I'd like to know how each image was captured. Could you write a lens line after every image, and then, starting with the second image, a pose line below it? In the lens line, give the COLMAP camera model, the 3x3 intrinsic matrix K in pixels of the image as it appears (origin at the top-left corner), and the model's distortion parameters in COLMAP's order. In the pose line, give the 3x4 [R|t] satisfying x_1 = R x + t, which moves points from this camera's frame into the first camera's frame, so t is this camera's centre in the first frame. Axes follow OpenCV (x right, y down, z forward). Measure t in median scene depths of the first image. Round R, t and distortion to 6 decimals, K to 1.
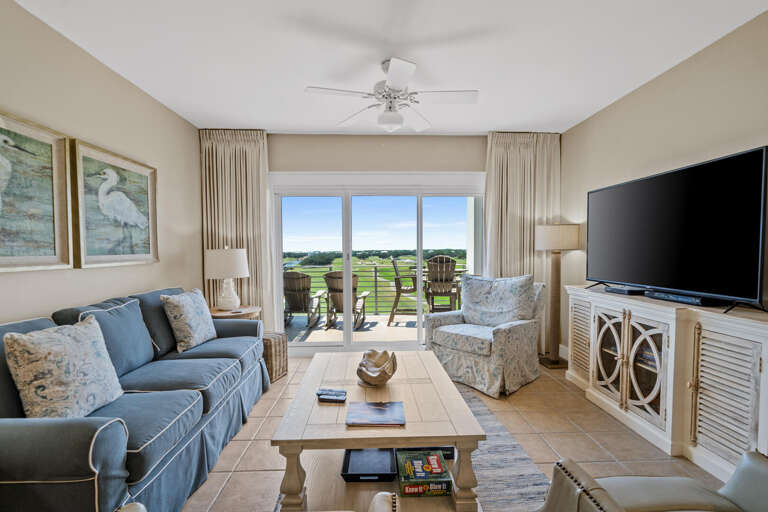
lens RADIAL K [[341.7, 0, 383.2], [0, 341.7, 266.8], [0, 0, 1]] dist [0.000326, 0.000474]
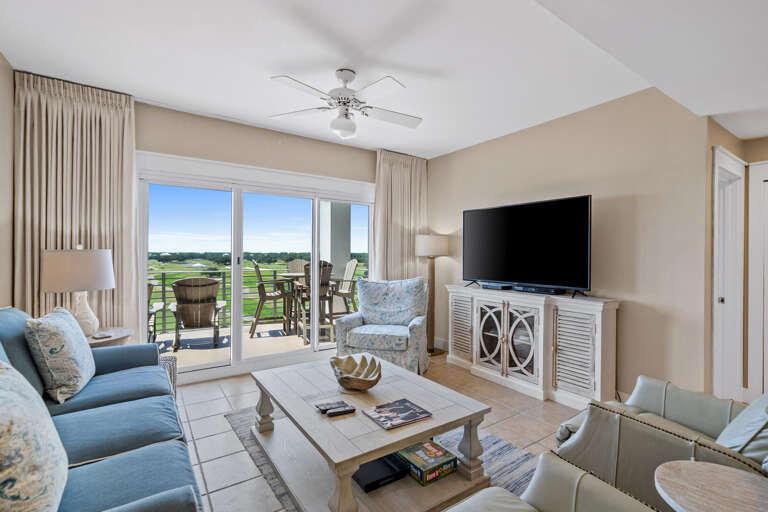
lens RADIAL K [[349.0, 0, 384.0], [0, 349.0, 256.0], [0, 0, 1]] dist [0.000063, 0.000130]
pose [[0.849684, 0.010790, 0.527181, -0.372618], [0.011916, 0.999142, -0.039655, -0.002633], [-0.527157, 0.039976, 0.848827, 0.064140]]
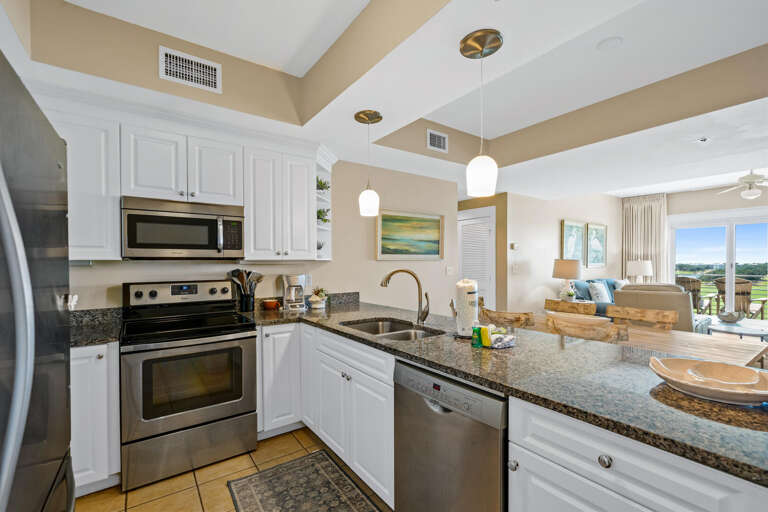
lens RADIAL K [[341.7, 0, 383.2], [0, 341.7, 266.8], [0, 0, 1]] dist [0.000326, 0.000474]
pose [[0.549485, 0.015460, -0.835360, 0.444672], [-0.042668, 0.999043, -0.009577, 0.078613], [0.834413, 0.040905, 0.549619, -1.557860]]
